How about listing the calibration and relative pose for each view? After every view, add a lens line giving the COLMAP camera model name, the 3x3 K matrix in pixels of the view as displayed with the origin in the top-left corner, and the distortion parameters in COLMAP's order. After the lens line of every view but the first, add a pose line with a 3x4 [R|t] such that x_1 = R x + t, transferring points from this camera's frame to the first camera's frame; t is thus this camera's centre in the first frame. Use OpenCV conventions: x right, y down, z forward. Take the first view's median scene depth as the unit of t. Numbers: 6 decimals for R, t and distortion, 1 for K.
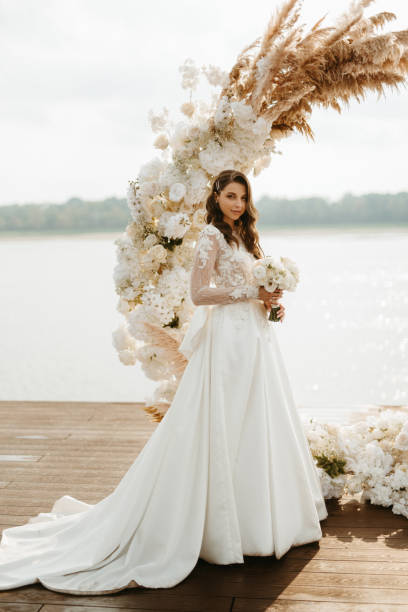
lens RADIAL K [[827.9, 0, 203.5], [0, 827.9, 318.1], [0, 0, 1]] dist [-0.003417, -0.005749]
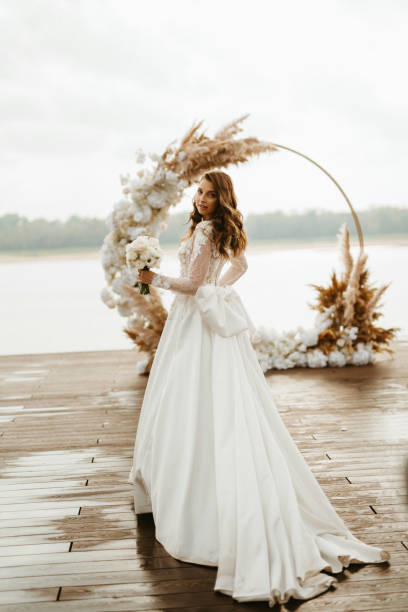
lens RADIAL K [[827.9, 0, 203.5], [0, 827.9, 318.1], [0, 0, 1]] dist [-0.003417, -0.005749]
pose [[0.972839, -0.043659, 0.227330, -0.332089], [0.044763, 0.998998, 0.000302, 0.091215], [-0.227115, 0.009882, 0.973818, -0.921895]]
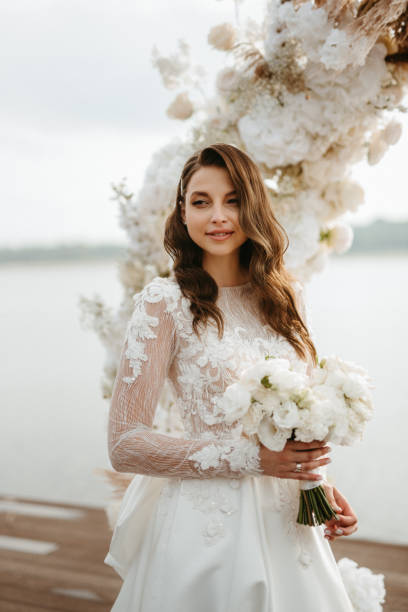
lens RADIAL K [[894.2, 0, 203.3], [0, 894.2, 286.2], [0, 0, 1]] dist [-0.001872, 0.008922]
pose [[0.945307, -0.002621, -0.326171, 0.148580], [-0.017211, 0.998174, -0.057900, -0.069516], [0.325727, 0.060347, 0.943536, 0.493532]]
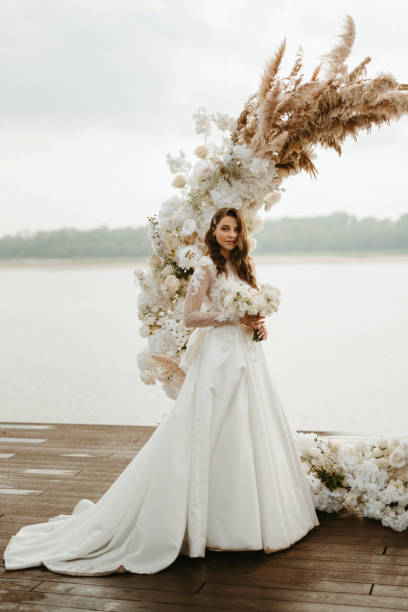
lens RADIAL K [[923.0, 0, 204.0], [0, 923.0, 306.0], [0, 0, 1]] dist [-0.015967, -0.005273]
pose [[0.990120, 0.001264, -0.140217, 0.158245], [-0.008400, 0.998698, -0.050313, 0.014711], [0.139971, 0.050994, 0.988842, -0.206299]]
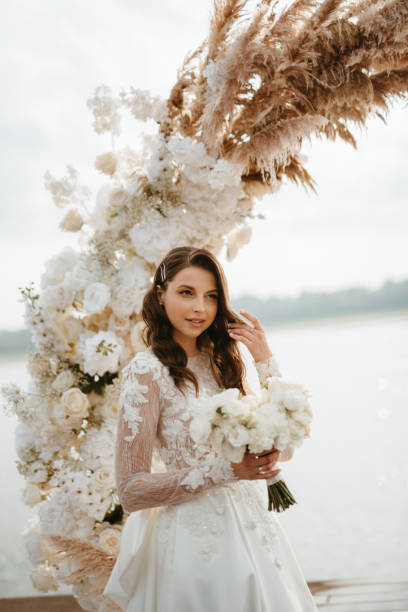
lens RADIAL K [[865.8, 0, 204.0], [0, 865.8, 306.0], [0, 0, 1]] dist [-0.022004, -0.034559]
pose [[0.994523, -0.097273, -0.038233, 0.068078], [0.091342, 0.986708, -0.134404, -0.054550], [0.050798, 0.130176, 0.990189, 0.380134]]
